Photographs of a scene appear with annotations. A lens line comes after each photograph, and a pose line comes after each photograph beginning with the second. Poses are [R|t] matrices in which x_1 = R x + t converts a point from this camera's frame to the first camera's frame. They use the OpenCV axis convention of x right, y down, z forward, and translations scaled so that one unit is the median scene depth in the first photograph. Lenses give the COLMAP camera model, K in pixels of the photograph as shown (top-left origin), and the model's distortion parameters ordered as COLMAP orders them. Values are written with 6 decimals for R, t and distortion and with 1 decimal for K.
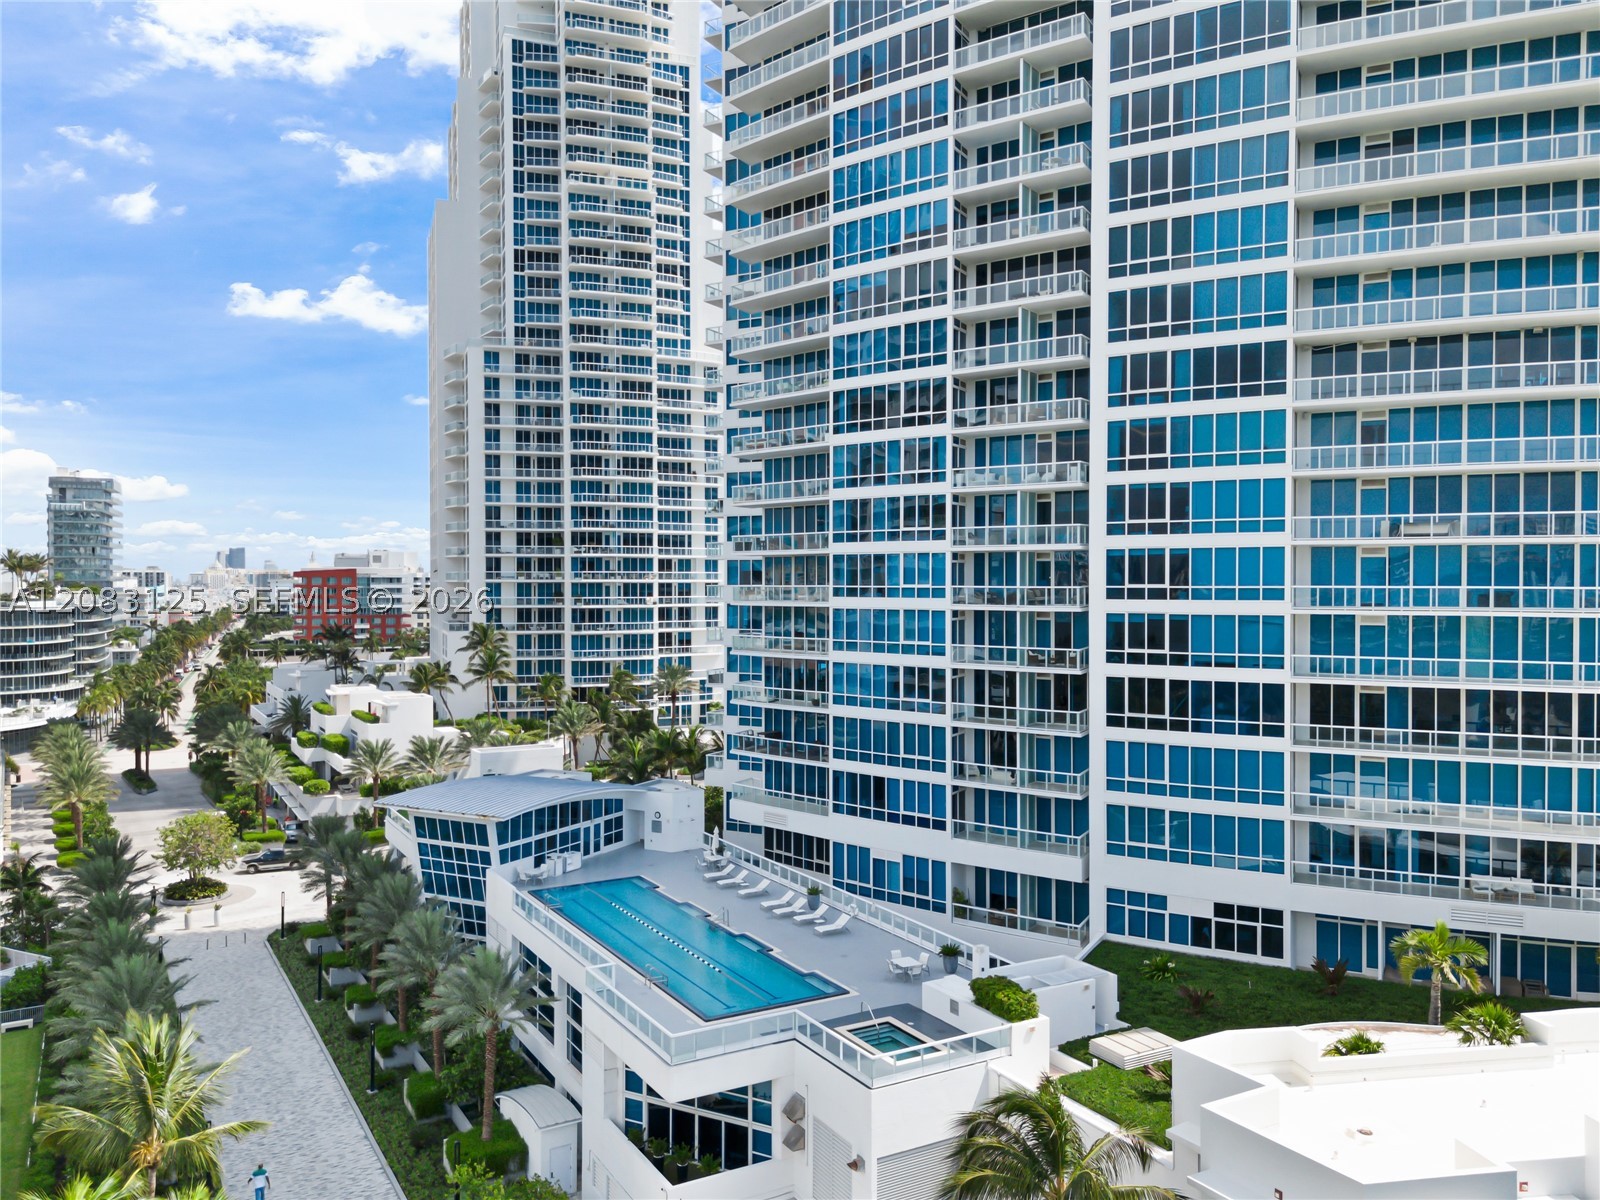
lens RADIAL K [[1187.5, 0, 791.0], [0, 1187.5, 597.8], [0, 0, 1]] dist [0.074674, -0.103652]
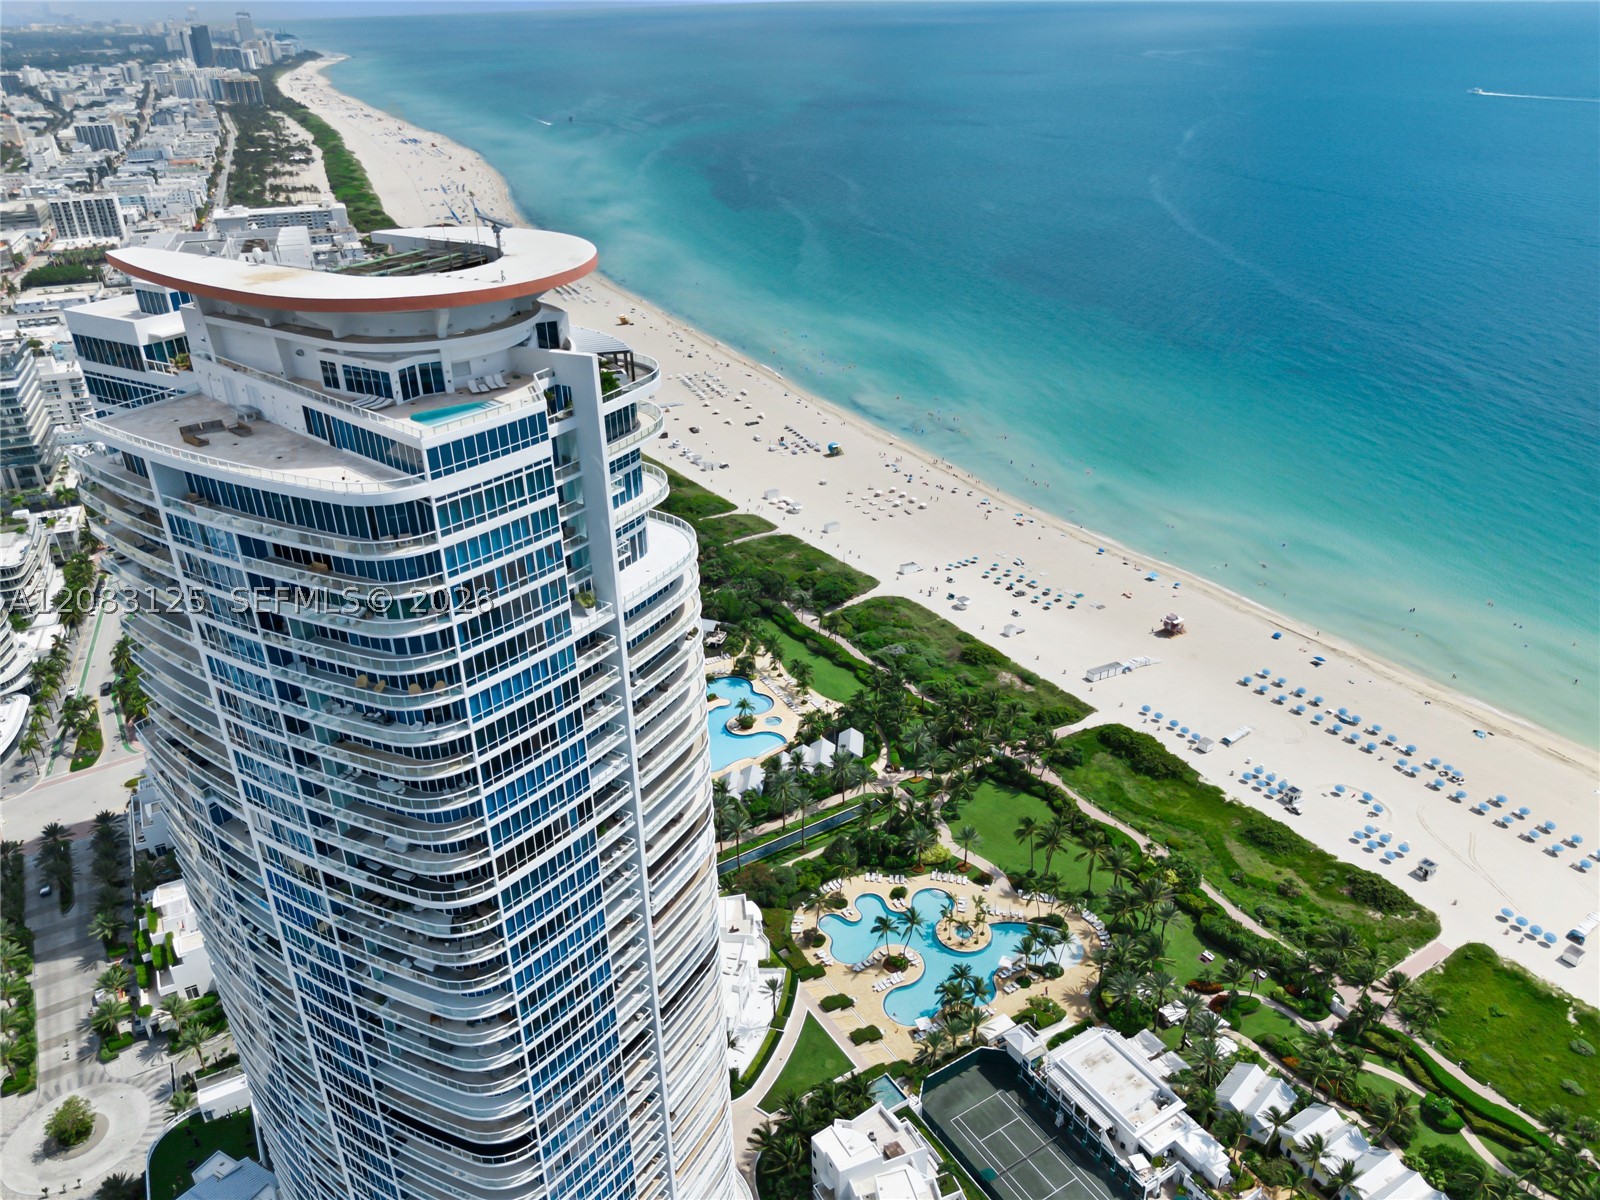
lens RADIAL K [[1179.2, 0, 800.0], [0, 1179.2, 600.0], [0, 0, 1]] dist [0.051428, -0.042832]
pose [[0.999621, -0.004349, -0.027166, 1.072677], [0.015929, 0.896570, 0.442615, -2.039309], [0.022432, -0.442881, 0.896300, -0.436289]]
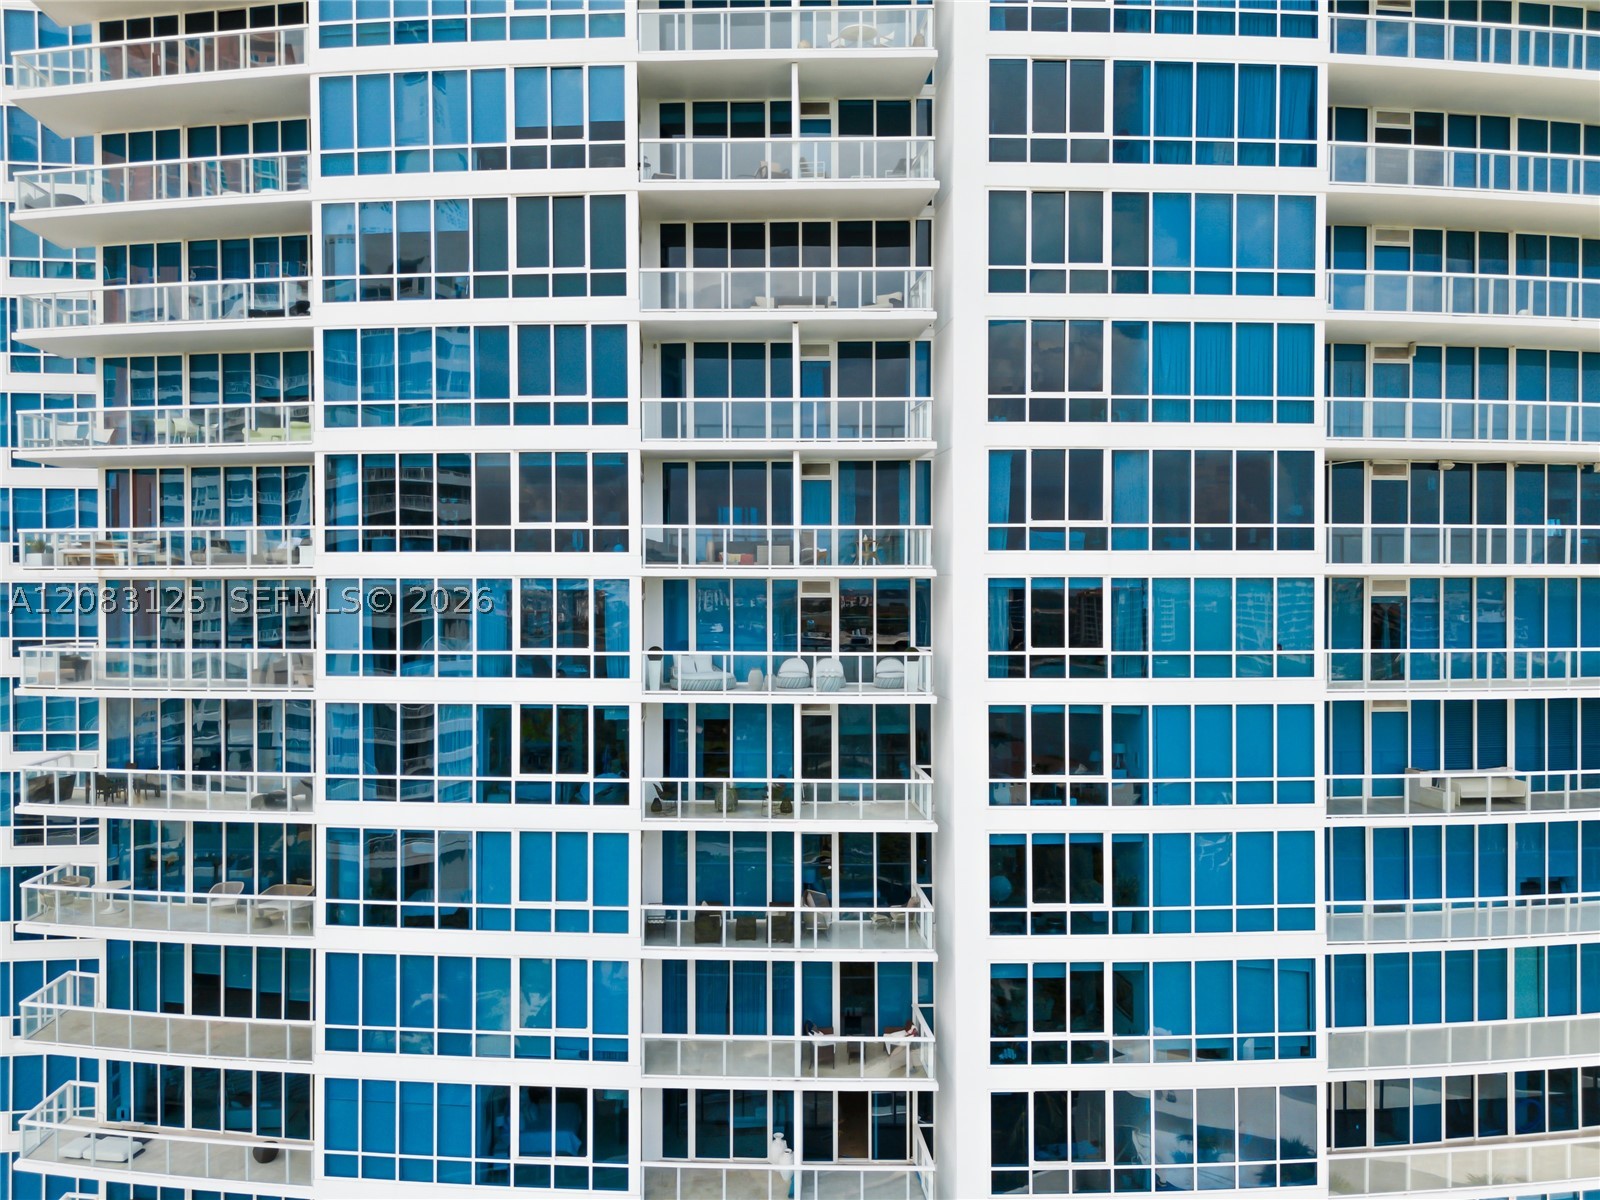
lens RADIAL K [[1187.5, 0, 791.0], [0, 1187.5, 597.8], [0, 0, 1]] dist [0.074674, -0.103652]
pose [[0.828038, -0.006538, 0.560634, -0.077043], [0.008791, 0.999960, -0.001322, -0.130585], [-0.560603, 0.006023, 0.828063, 0.594713]]
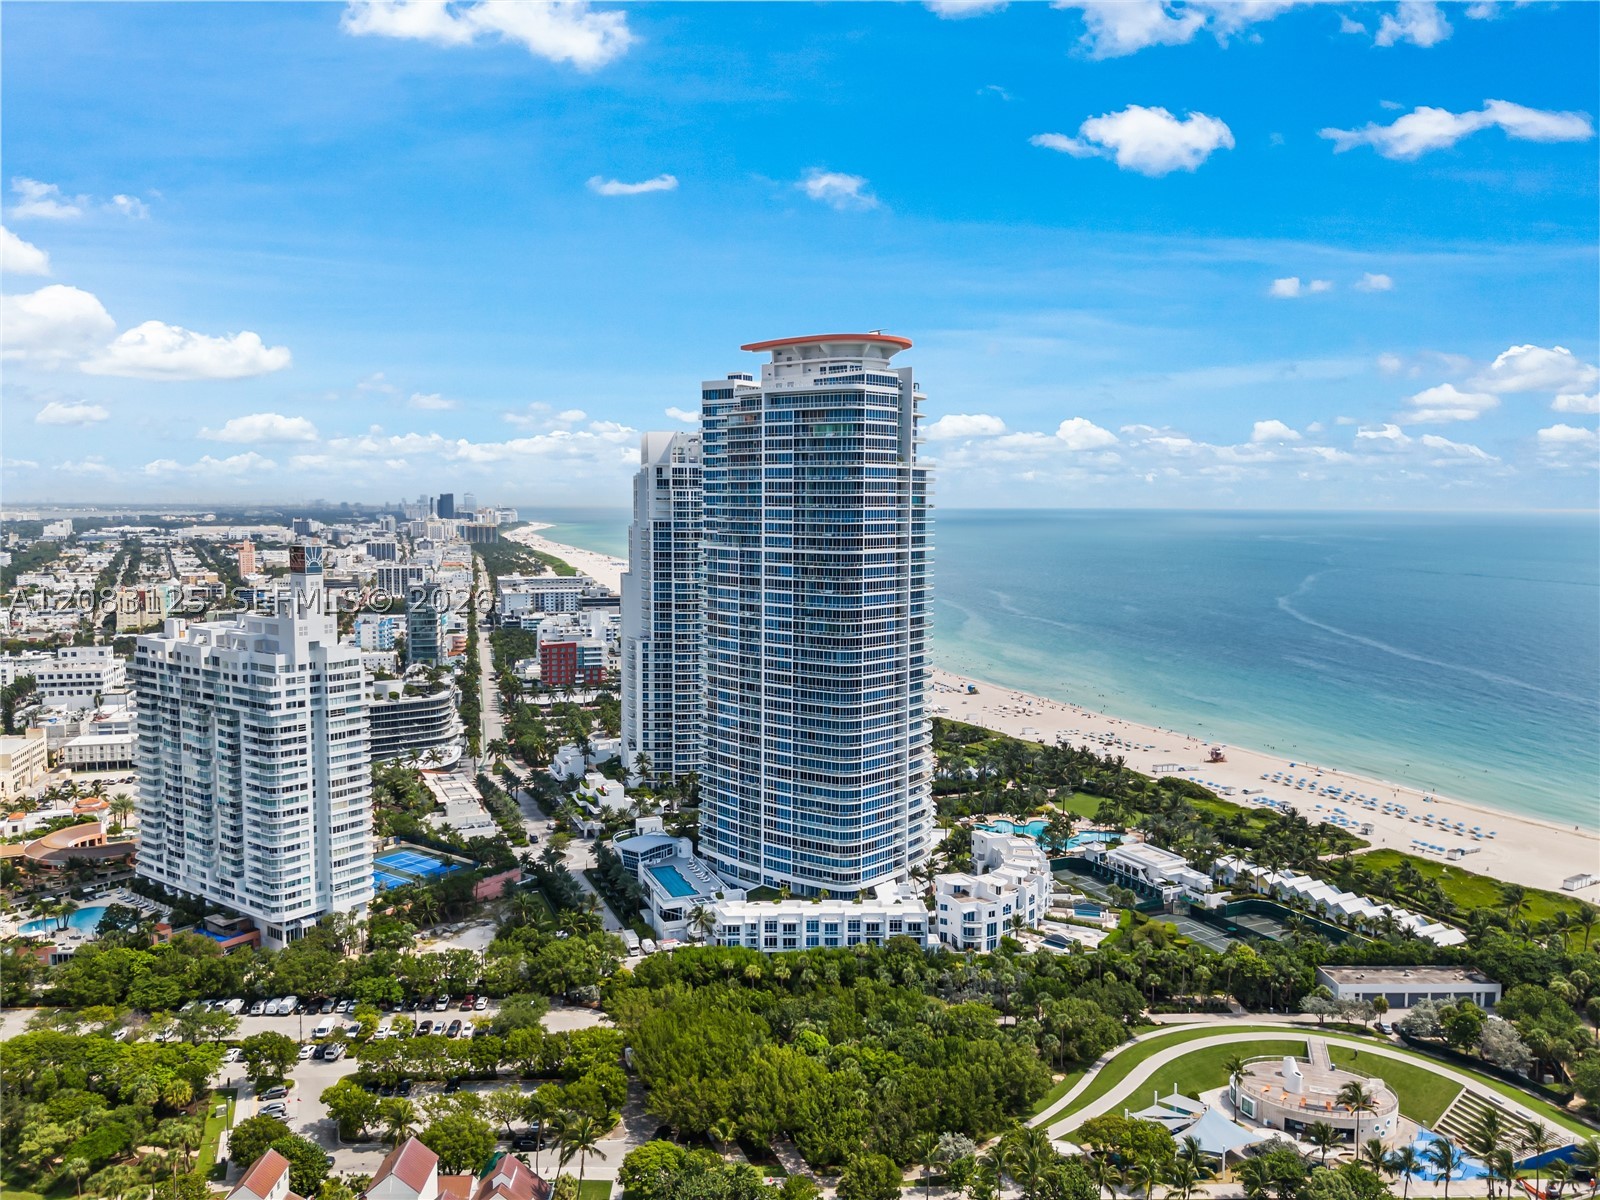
lens RADIAL K [[1179.2, 0, 800.0], [0, 1179.2, 600.0], [0, 0, 1]] dist [0.051428, -0.042832]
pose [[0.991071, 0.017759, -0.132146, 0.948658], [-0.008167, 0.997315, 0.072780, -1.123070], [0.133083, -0.071051, 0.988555, -3.347825]]
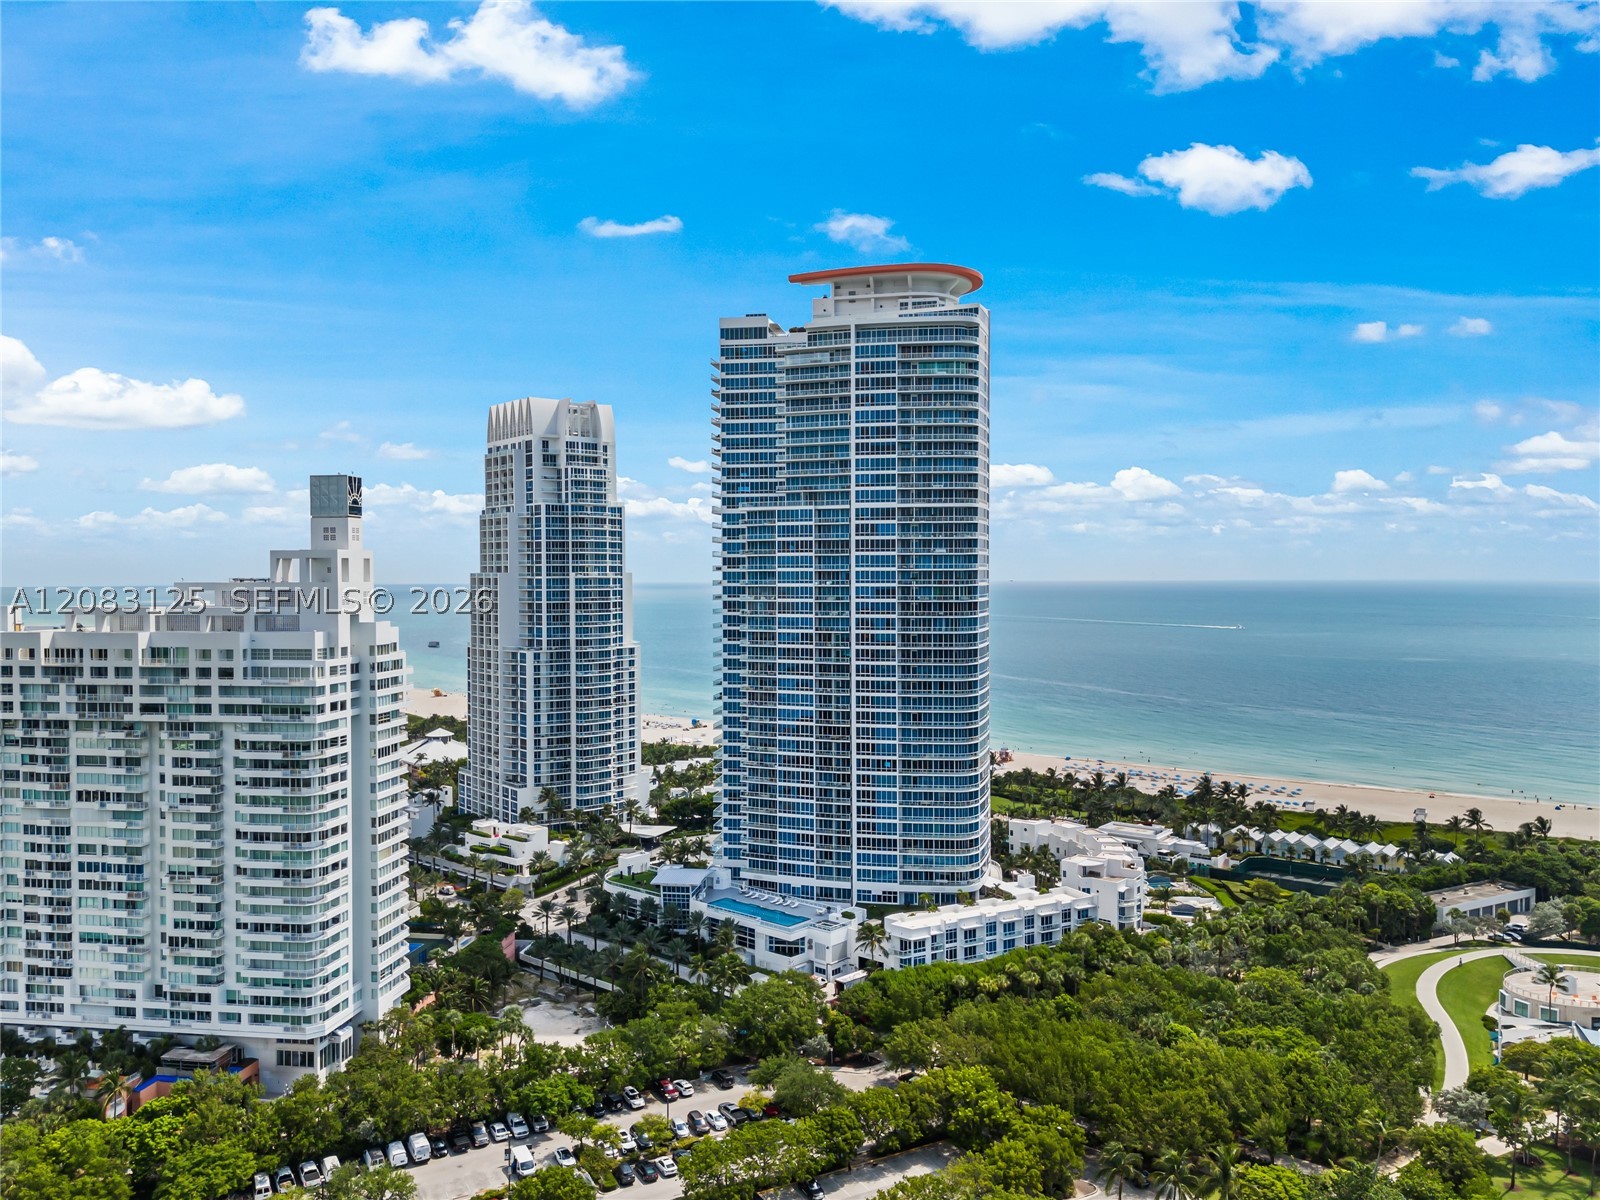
lens RADIAL K [[1187.5, 0, 791.0], [0, 1187.5, 597.8], [0, 0, 1]] dist [0.074674, -0.103652]
pose [[0.945739, -0.008929, 0.324805, -1.169318], [0.007347, 0.999954, 0.006097, -0.722068], [-0.324844, -0.003380, 0.945762, -2.563979]]
